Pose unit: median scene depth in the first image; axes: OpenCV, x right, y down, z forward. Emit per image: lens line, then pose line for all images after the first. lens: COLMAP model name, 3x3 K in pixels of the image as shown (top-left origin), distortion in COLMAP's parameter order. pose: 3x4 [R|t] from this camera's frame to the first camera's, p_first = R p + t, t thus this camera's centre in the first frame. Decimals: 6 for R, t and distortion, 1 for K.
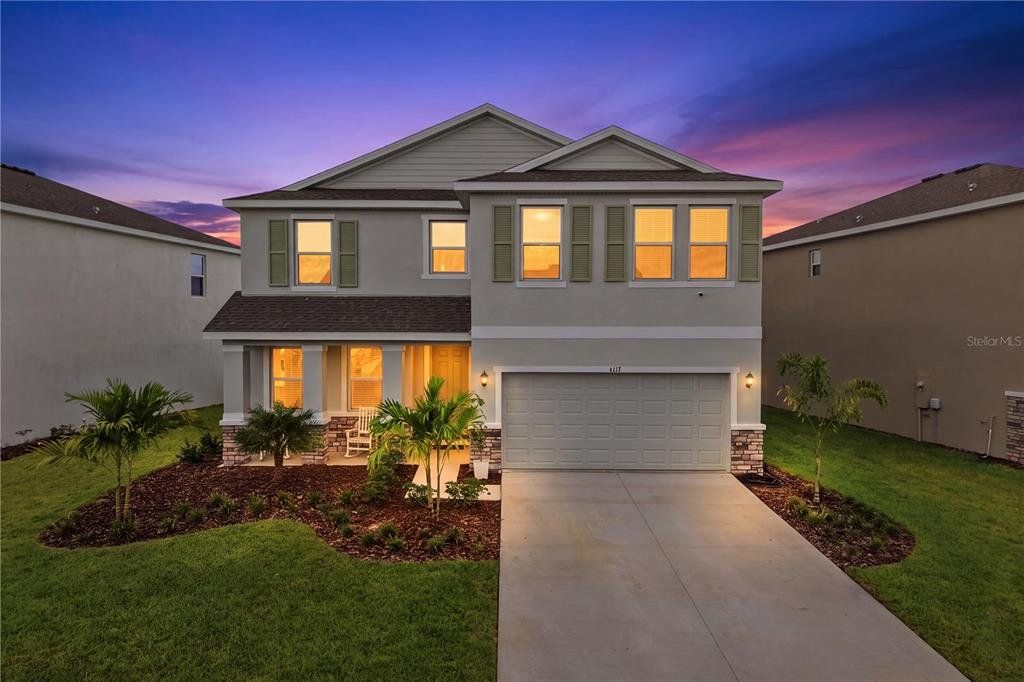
lens RADIAL K [[685.5, 0, 510.7], [0, 685.5, 343.6], [0, 0, 1]] dist [0.010930, -0.003401]
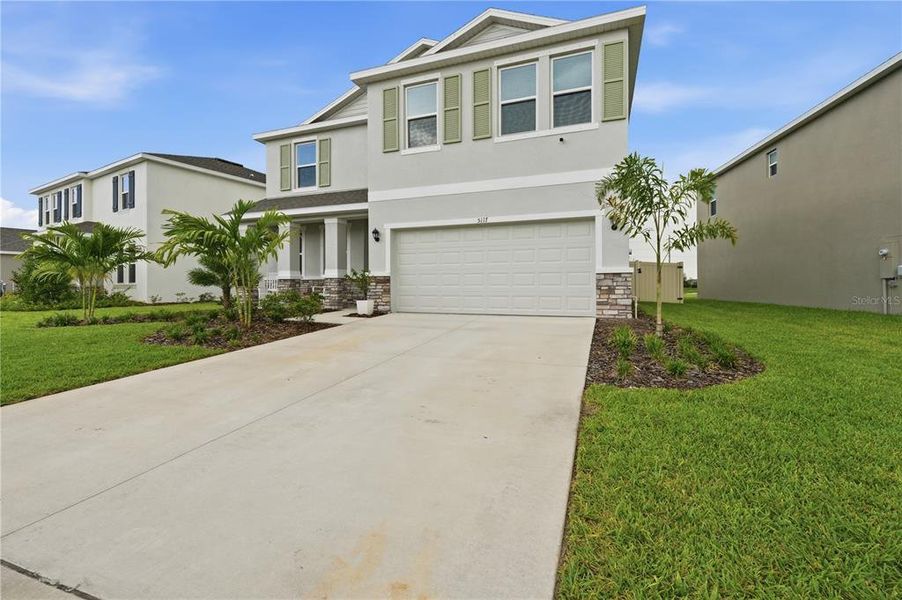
lens RADIAL K [[401.3, 0, 448.6], [0, 401.3, 287.6], [0, 0, 1]] dist [-0.003125, 0.000837]
pose [[0.928419, -0.003277, -0.371521, 0.338150], [-0.006524, 0.999663, -0.025120, 0.161103], [0.371478, 0.025746, 0.928085, 0.391768]]
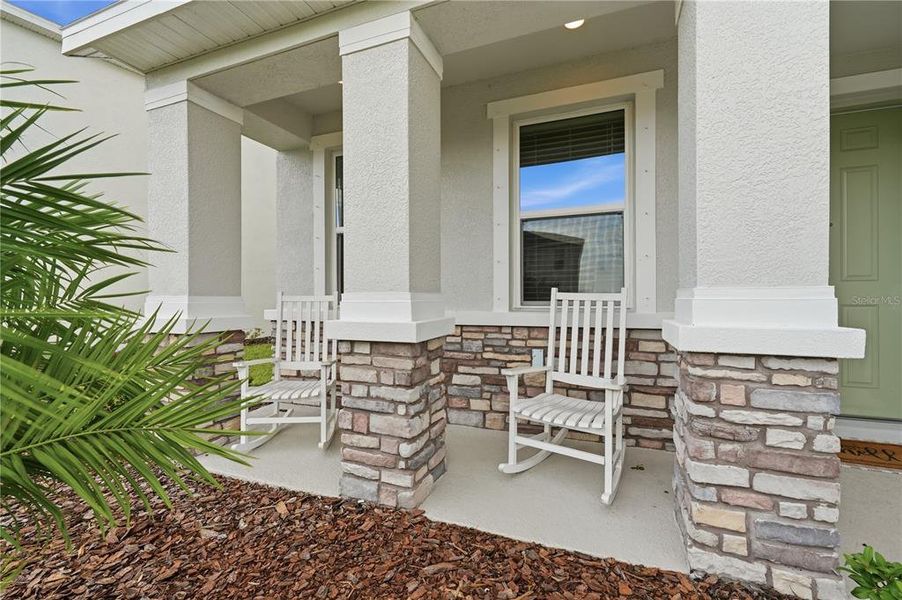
lens RADIAL K [[401.3, 0, 450.6], [0, 401.3, 300.9], [0, 0, 1]] dist [-0.003125, 0.000837]
pose [[0.926510, -0.002033, -0.376264, -0.219694], [-0.004854, 0.999838, -0.017353, 0.111586], [0.376238, 0.017904, 0.926350, 0.923359]]
